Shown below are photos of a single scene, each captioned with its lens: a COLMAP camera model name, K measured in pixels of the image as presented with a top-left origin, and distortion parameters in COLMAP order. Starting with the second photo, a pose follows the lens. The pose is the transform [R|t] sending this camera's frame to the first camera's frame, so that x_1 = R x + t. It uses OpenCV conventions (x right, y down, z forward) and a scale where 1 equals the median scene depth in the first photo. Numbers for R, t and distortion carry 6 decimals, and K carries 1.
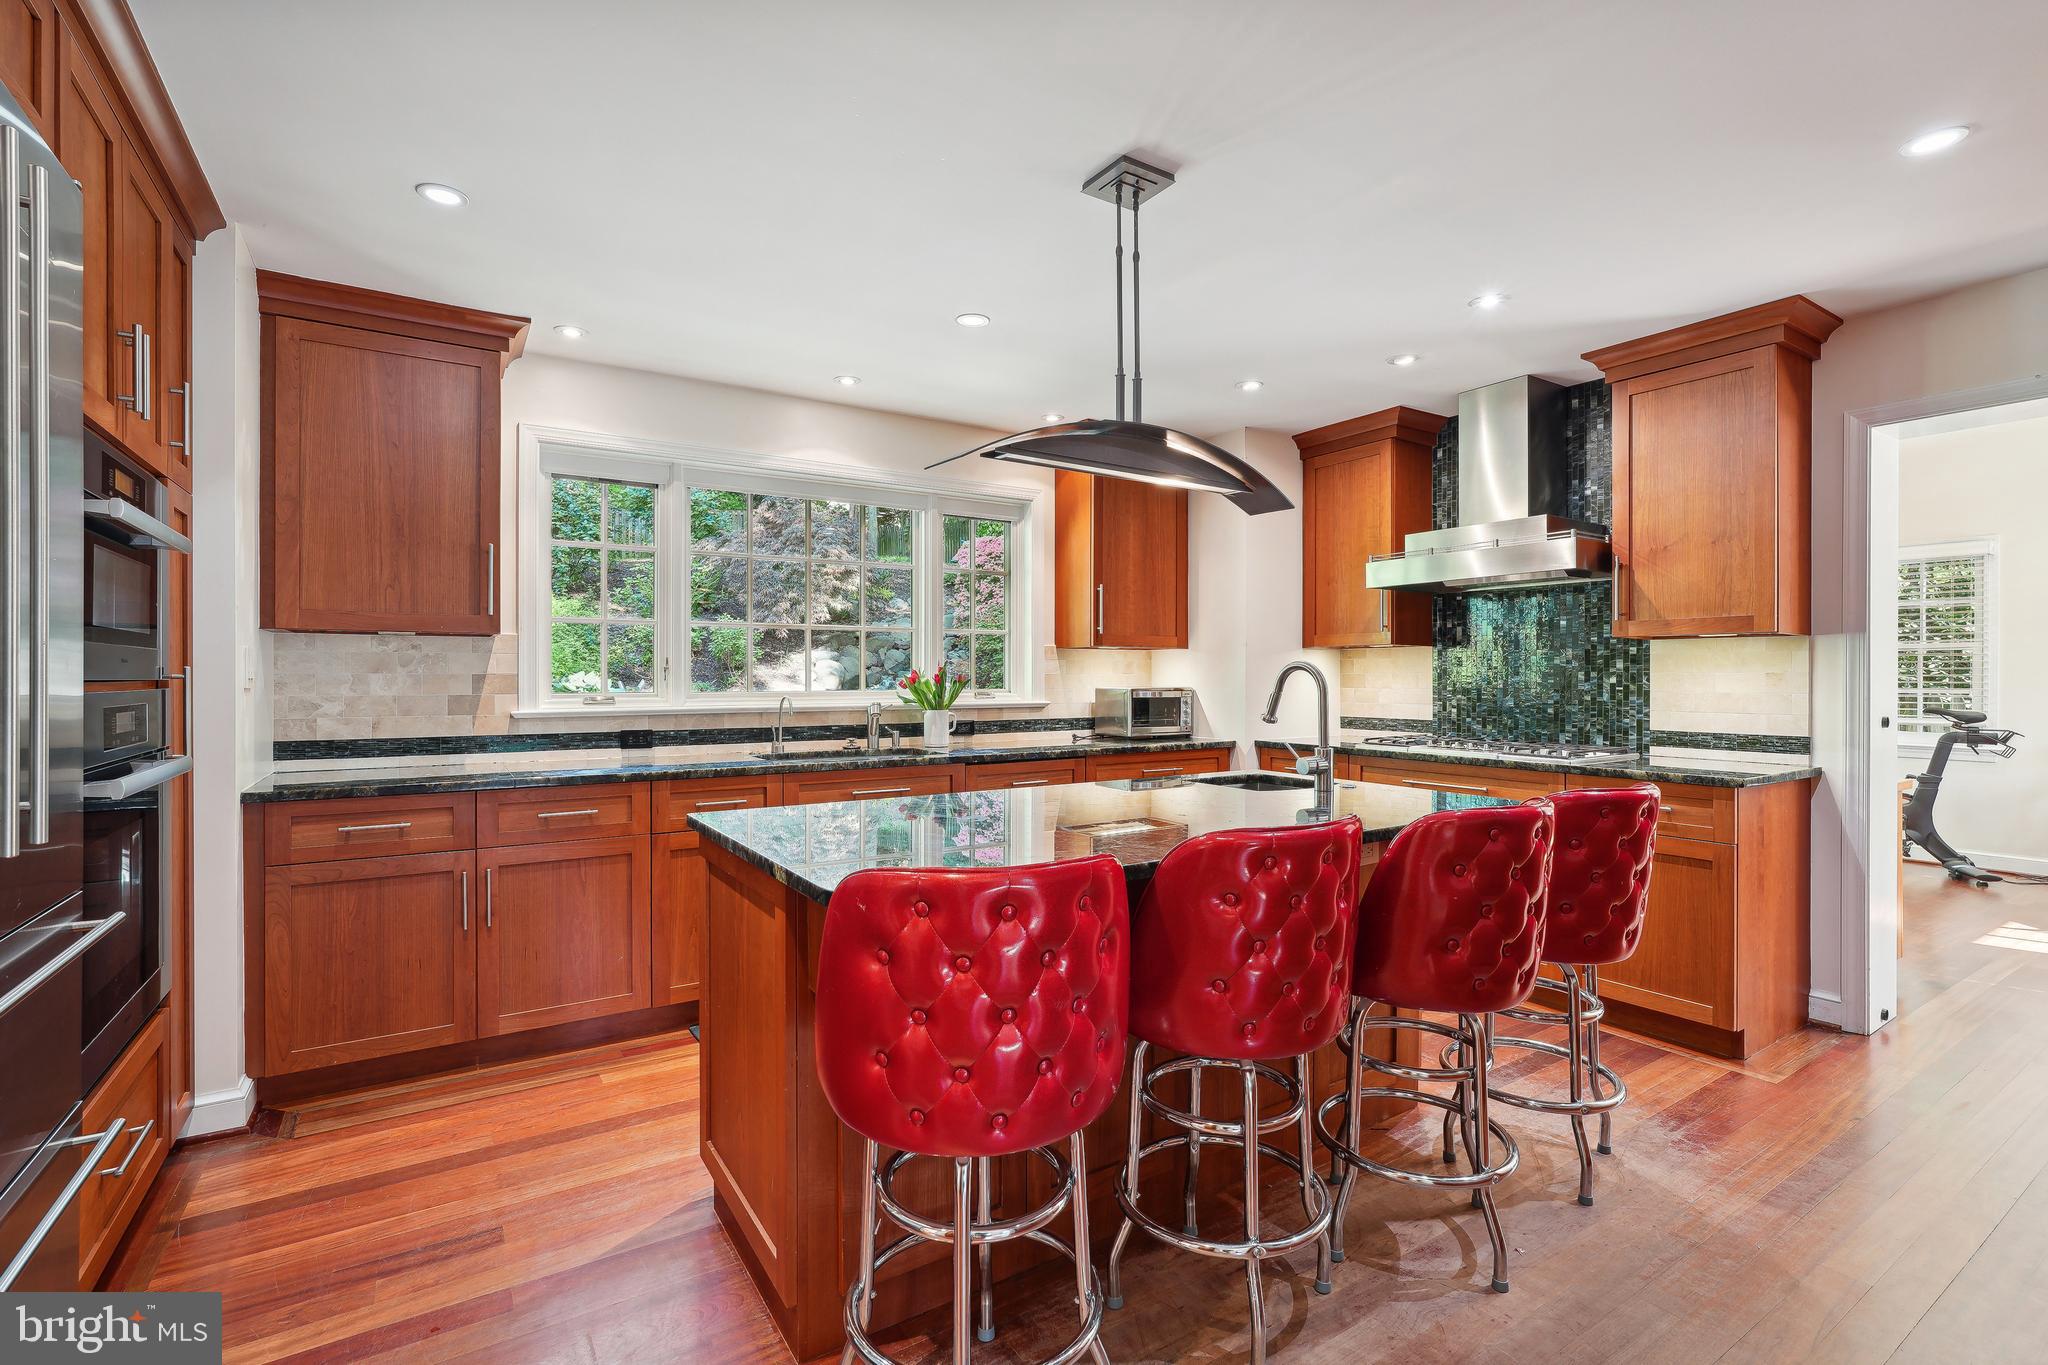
lens RADIAL K [[929.9, 0, 1028.3], [0, 929.9, 673.6], [0, 0, 1]] dist [-0.002984, 0.002494]
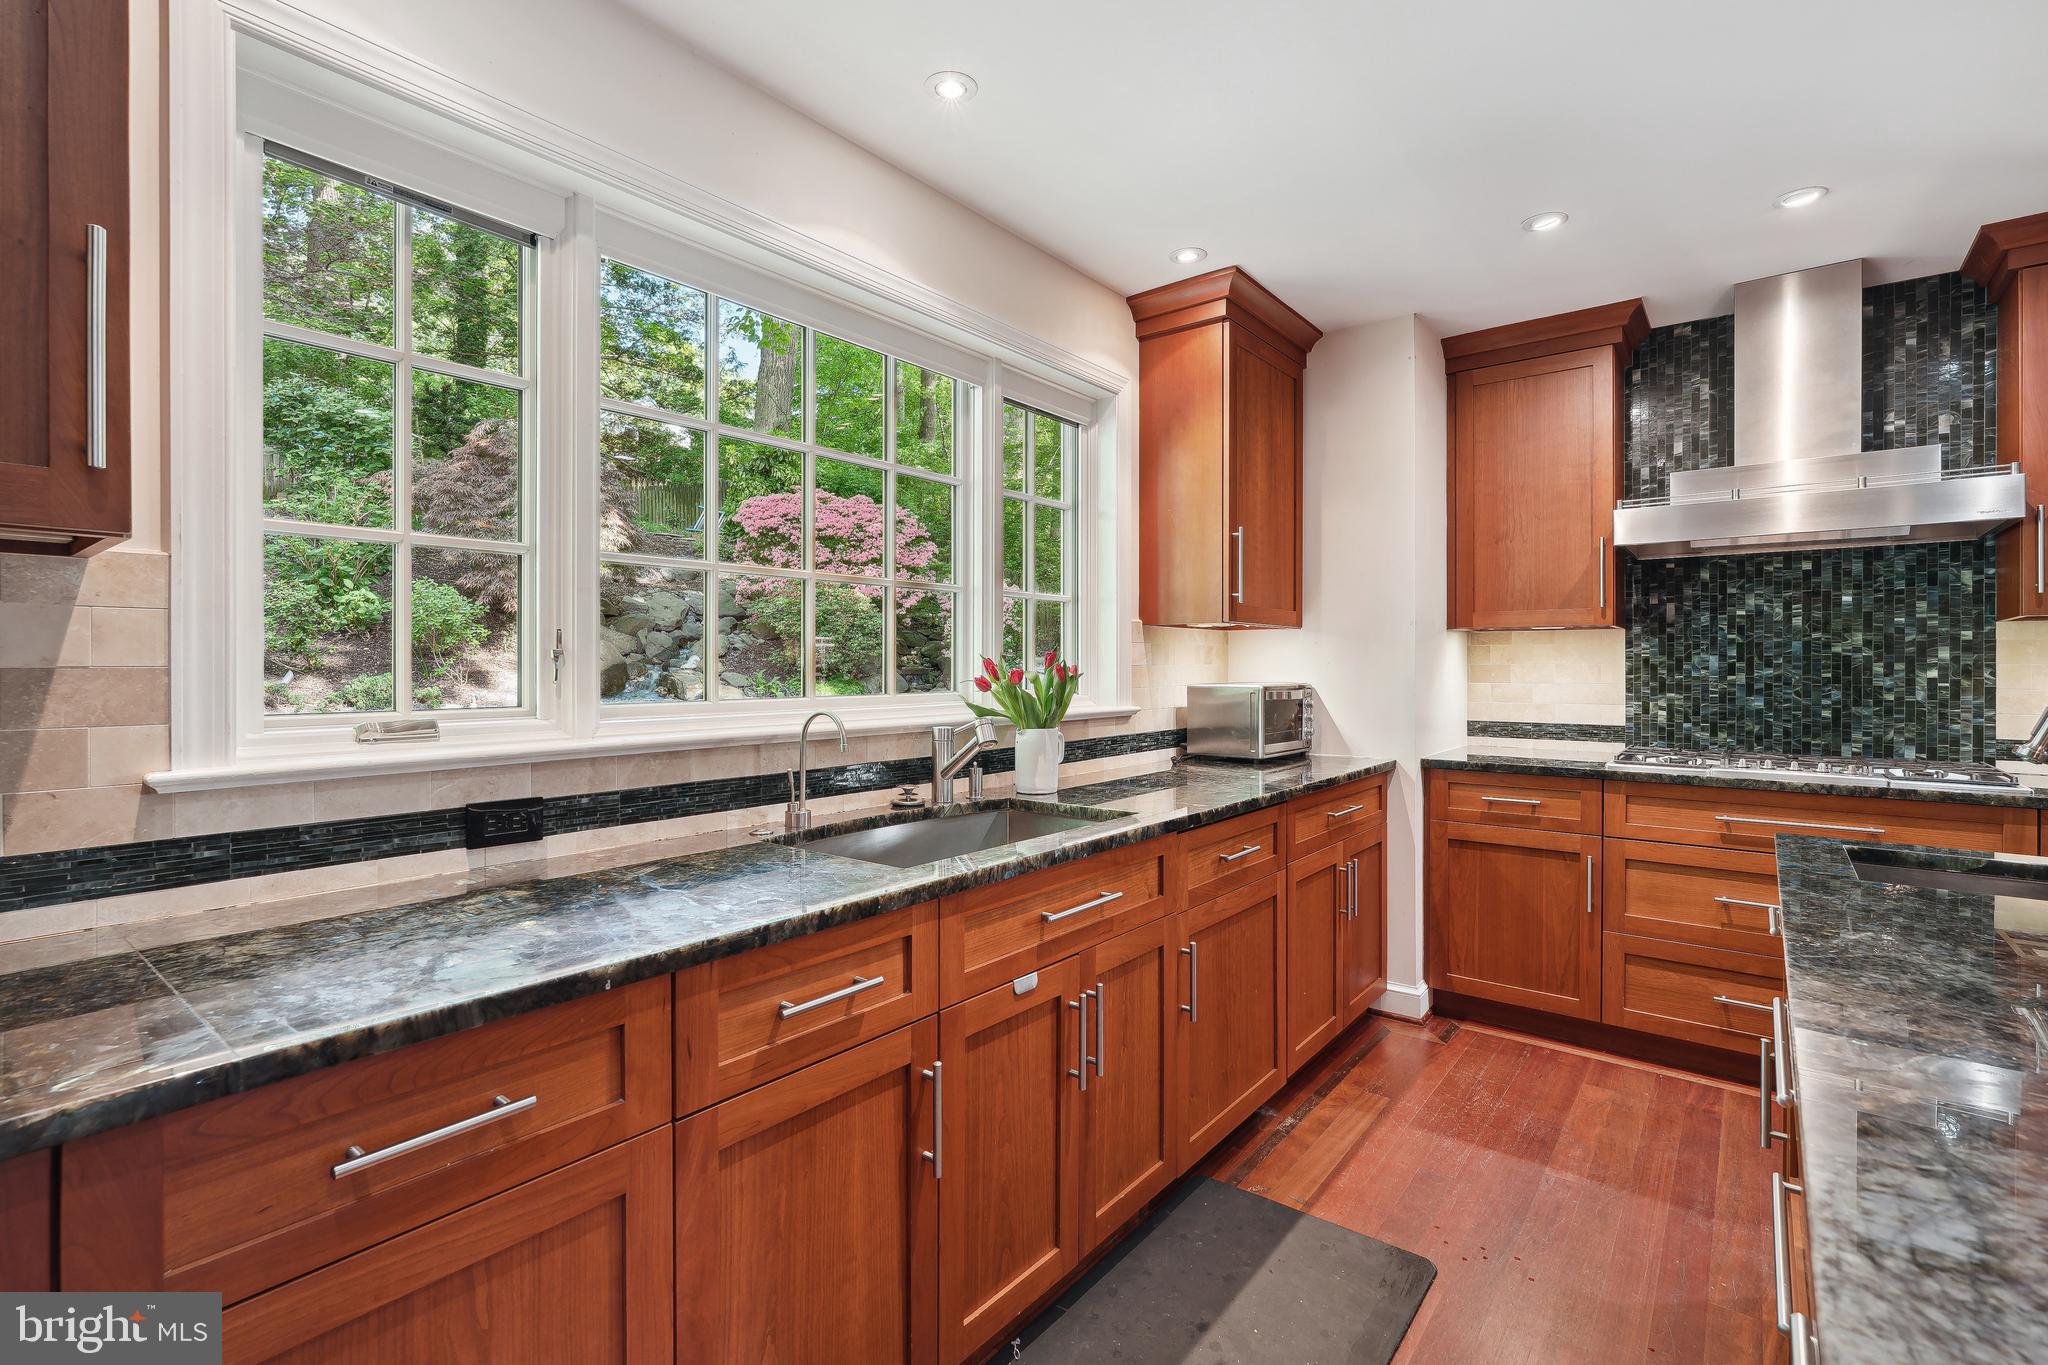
lens RADIAL K [[929.9, 0, 1023.1], [0, 929.9, 663.3], [0, 0, 1]] dist [-0.002984, 0.002494]
pose [[0.947363, 0.001127, 0.320161, -0.315364], [-0.001650, 0.999998, 0.001362, -0.001447], [-0.320158, -0.001819, 0.947362, 0.500273]]
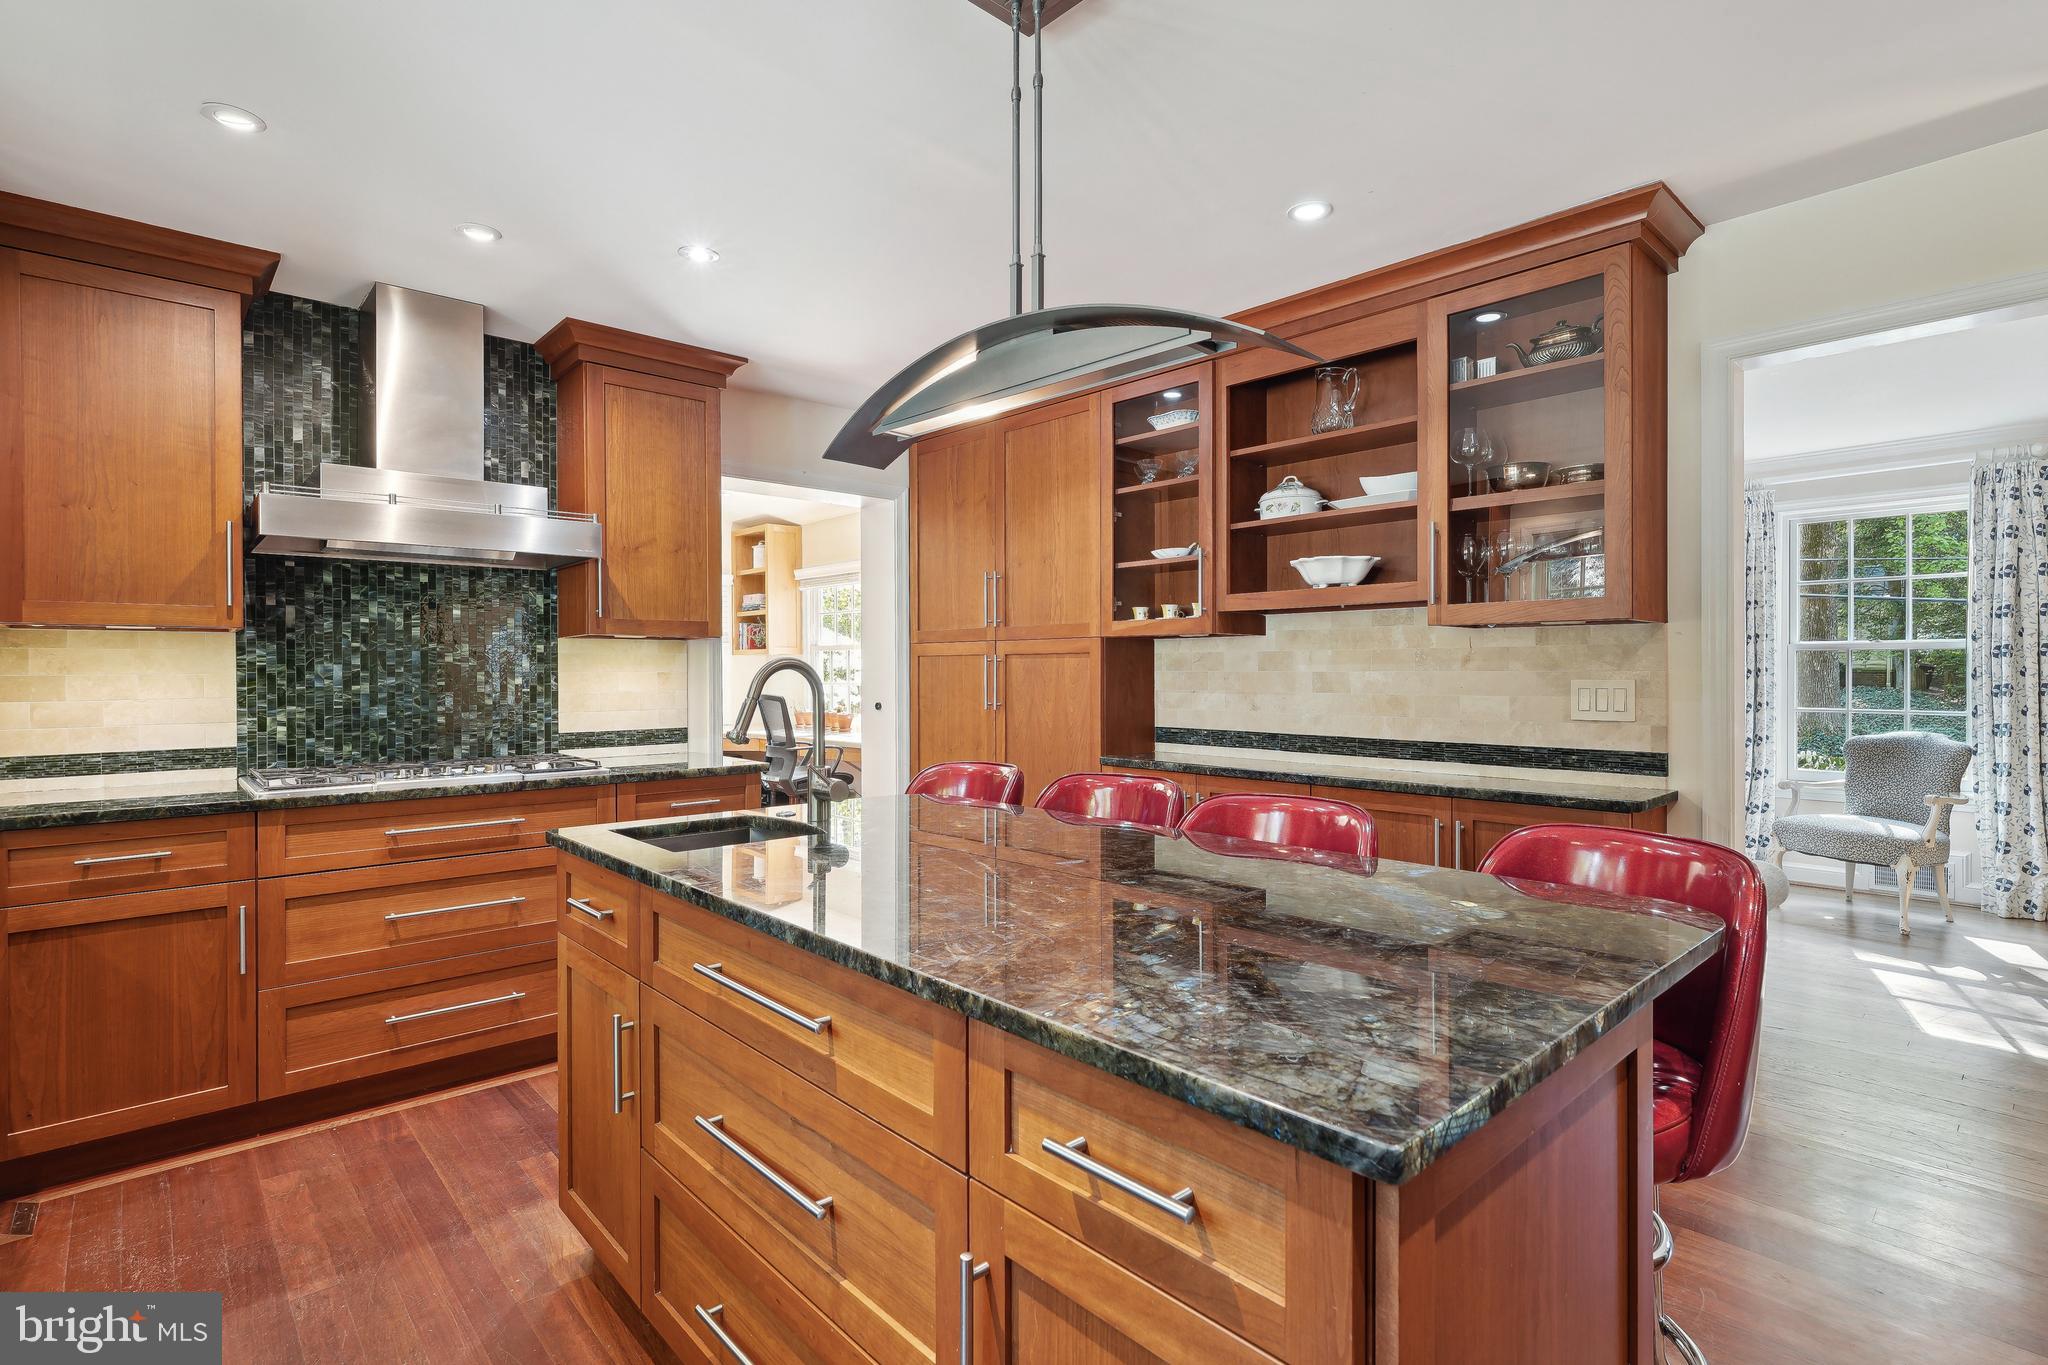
lens RADIAL K [[980.9, 0, 1020.4], [0, 980.9, 671.2], [0, 0, 1]] dist [-0.004596, 0.003080]
pose [[-0.159706, 0.000232, 0.987165, -0.369093], [0.002275, 0.999997, 0.000133, -0.001367], [-0.987162, 0.002267, -0.159707, 0.654034]]
